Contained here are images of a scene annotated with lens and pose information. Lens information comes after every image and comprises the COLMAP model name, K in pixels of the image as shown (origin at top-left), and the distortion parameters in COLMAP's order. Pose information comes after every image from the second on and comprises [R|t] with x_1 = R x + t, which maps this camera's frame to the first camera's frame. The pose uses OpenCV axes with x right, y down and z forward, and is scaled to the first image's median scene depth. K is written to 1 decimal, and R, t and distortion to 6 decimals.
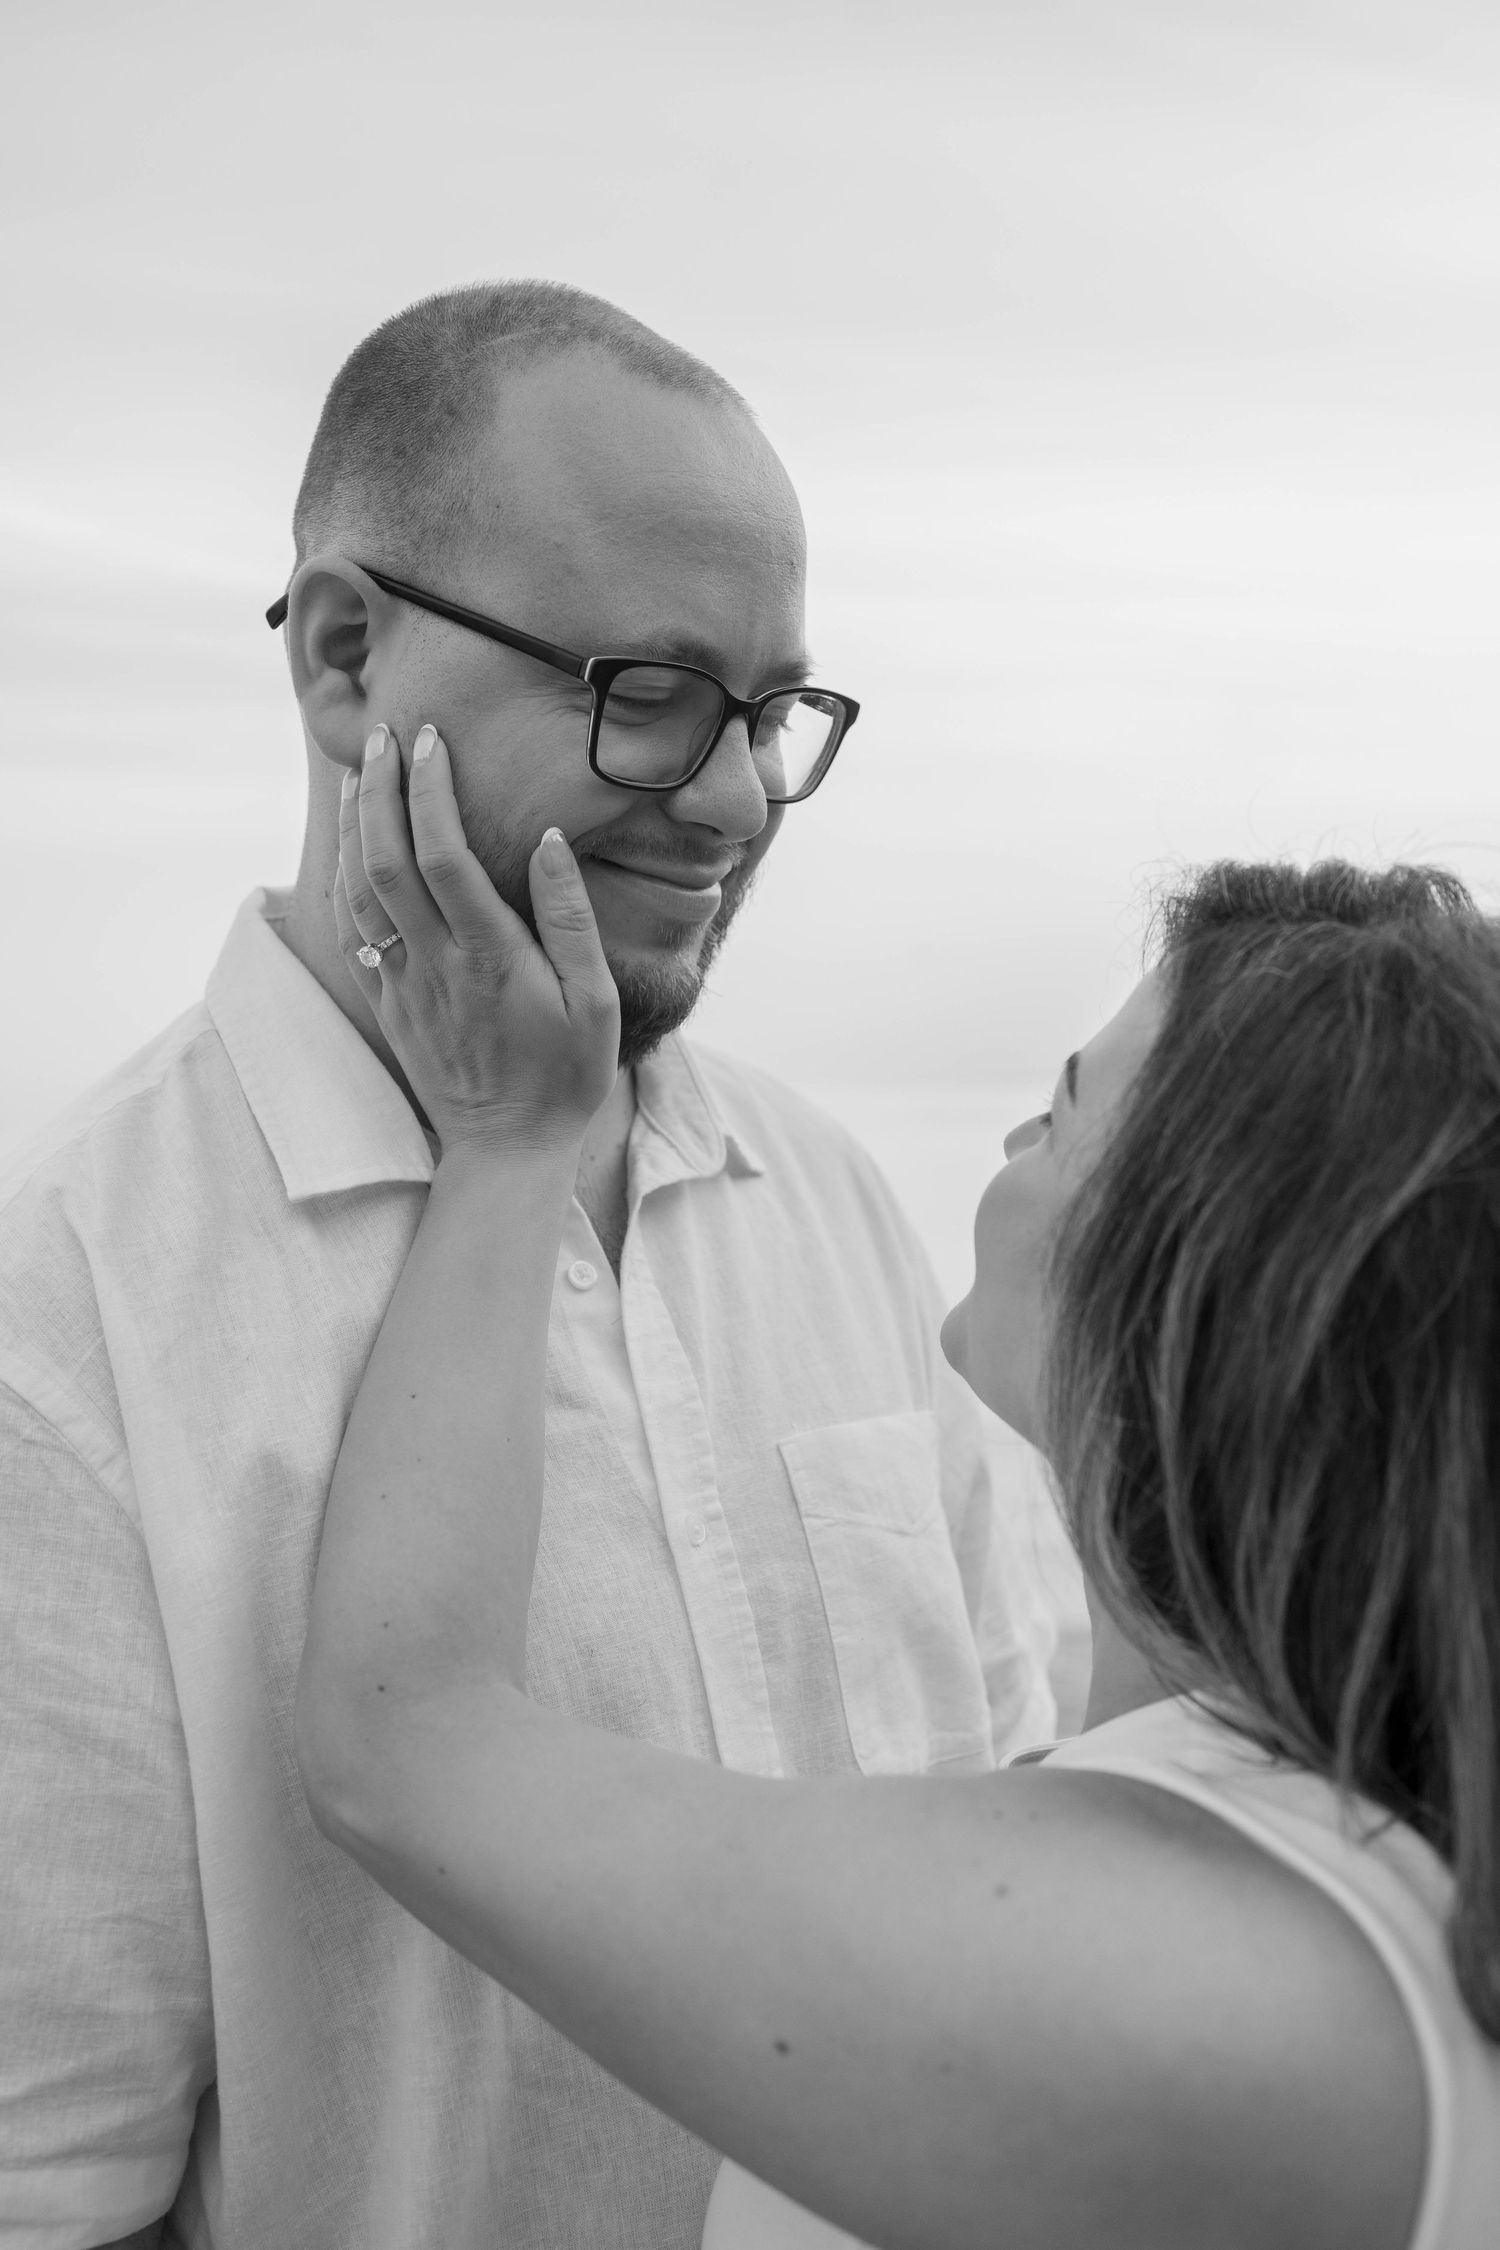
lens RADIAL K [[2204.6, 0, 754.0], [0, 2204.6, 1085.1], [0, 0, 1]] dist [0.211455, -1.352503]
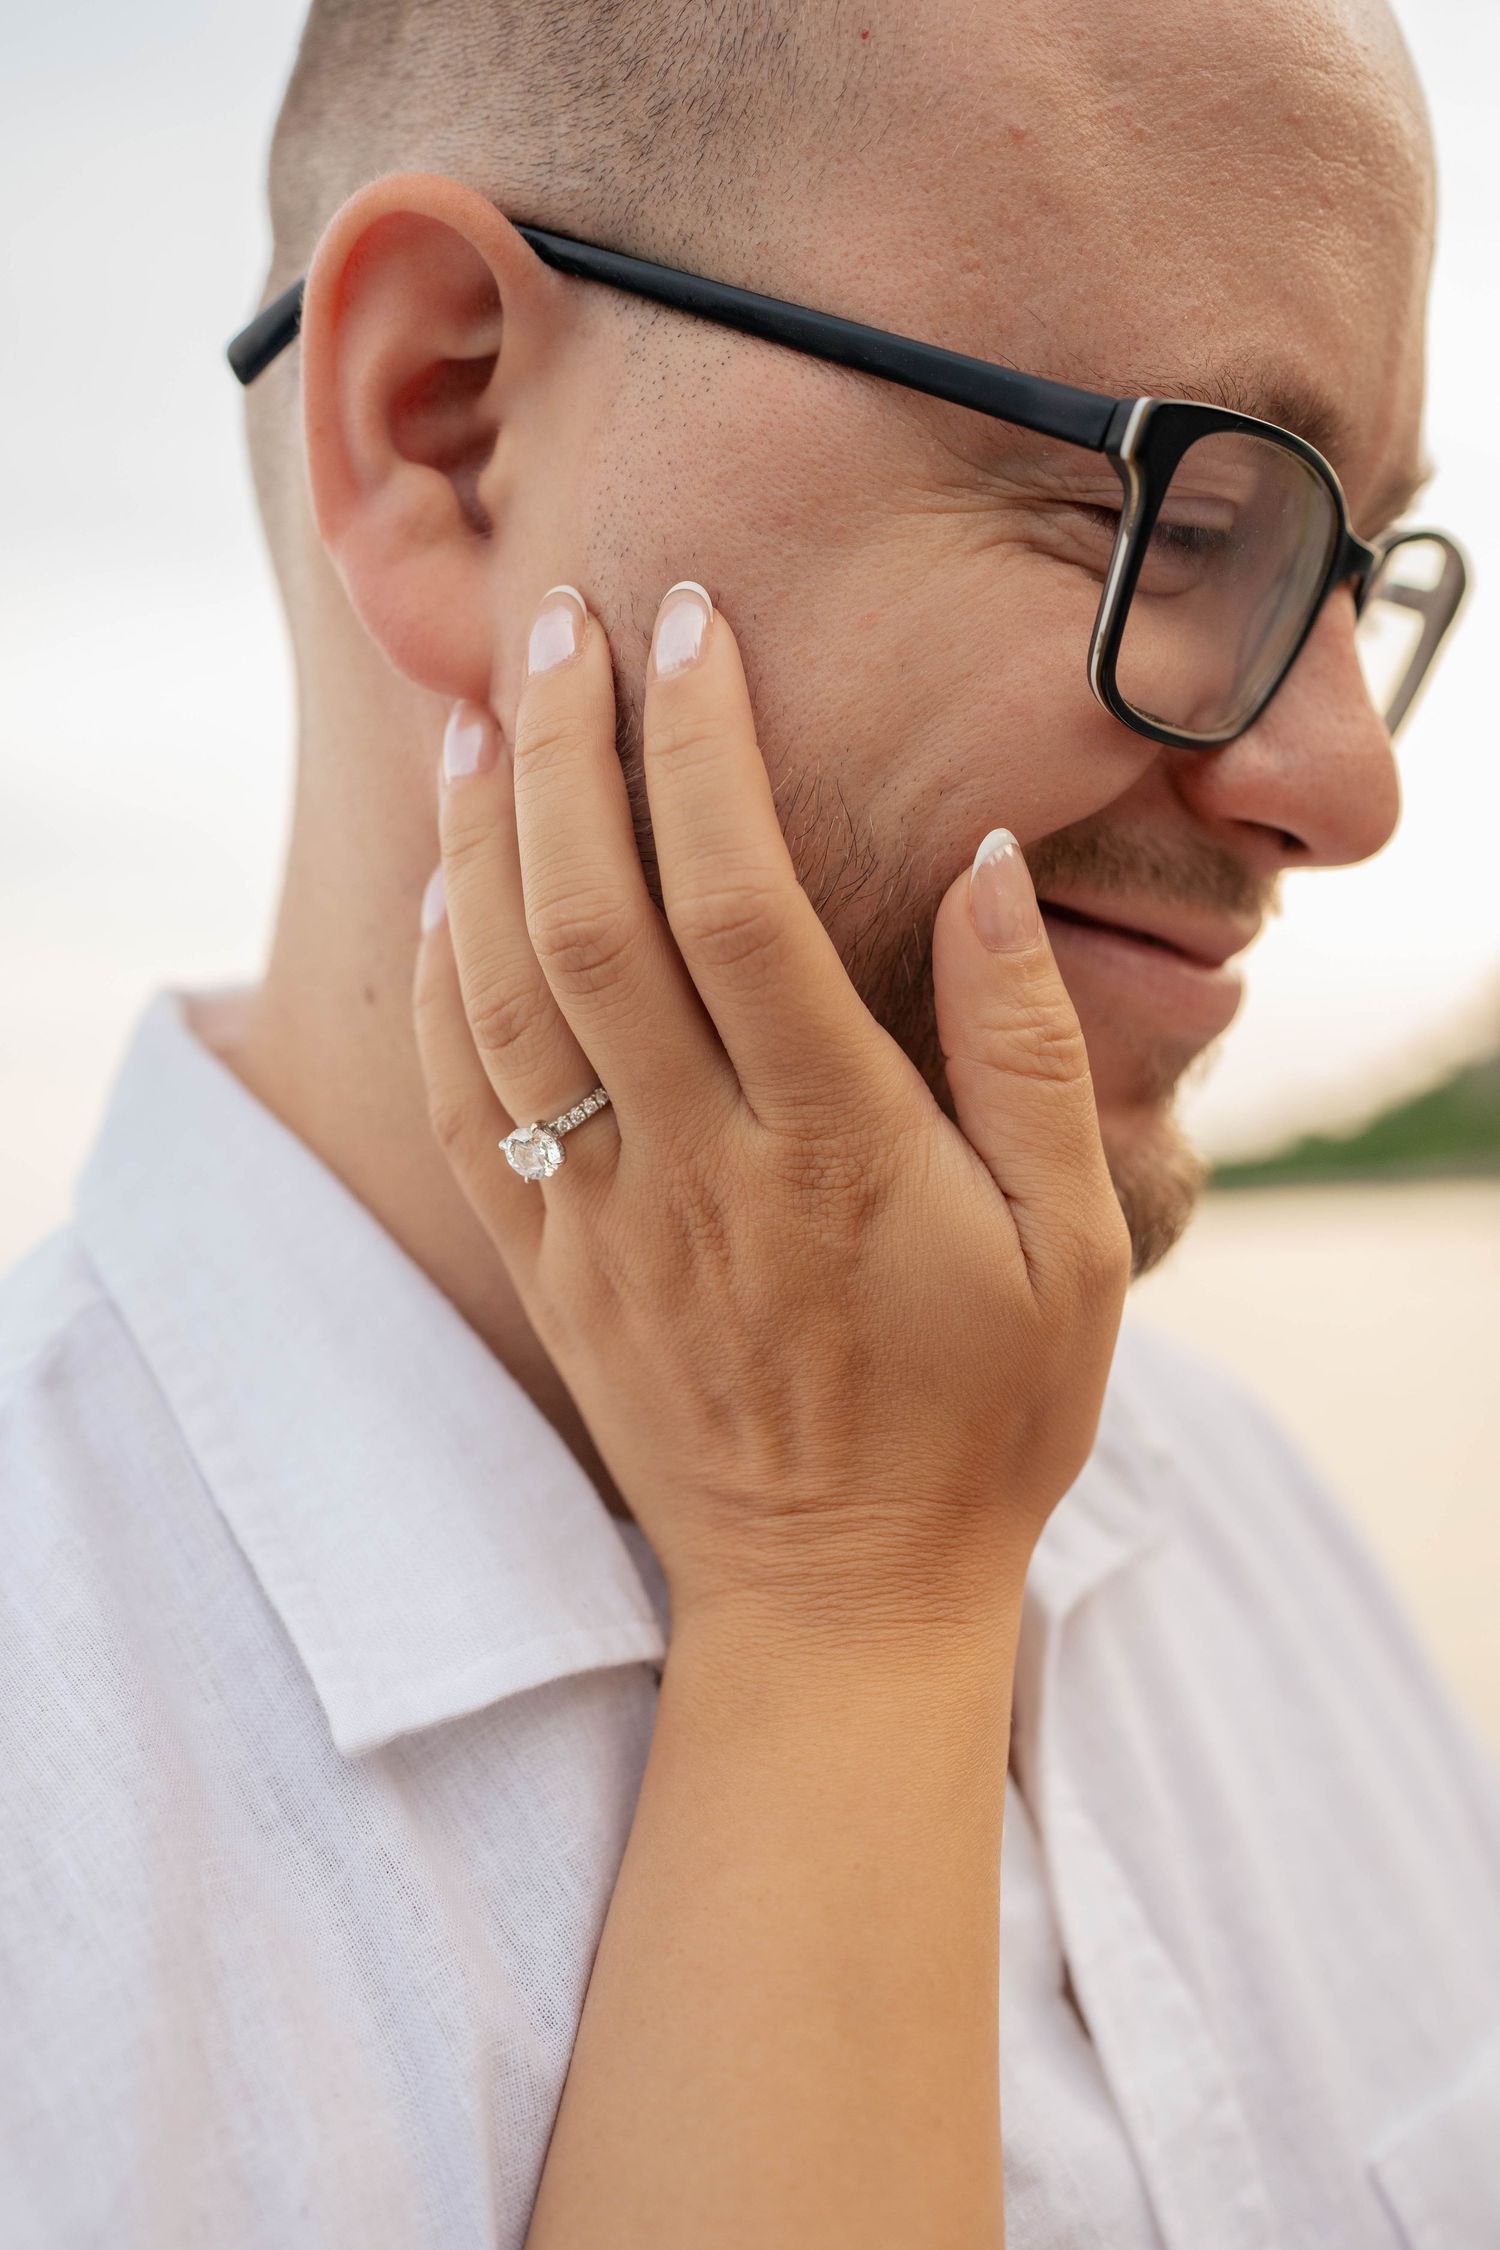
lens RADIAL K [[2213.6, 0, 750.0], [0, 2213.6, 1125.0], [0, 0, 1]] dist [-0.037911, 0.160239]
pose [[0.992093, -0.021898, 0.123576, -0.184643], [0.023074, 0.999701, -0.008090, -0.059089], [-0.123362, 0.010878, 0.992302, 0.592538]]
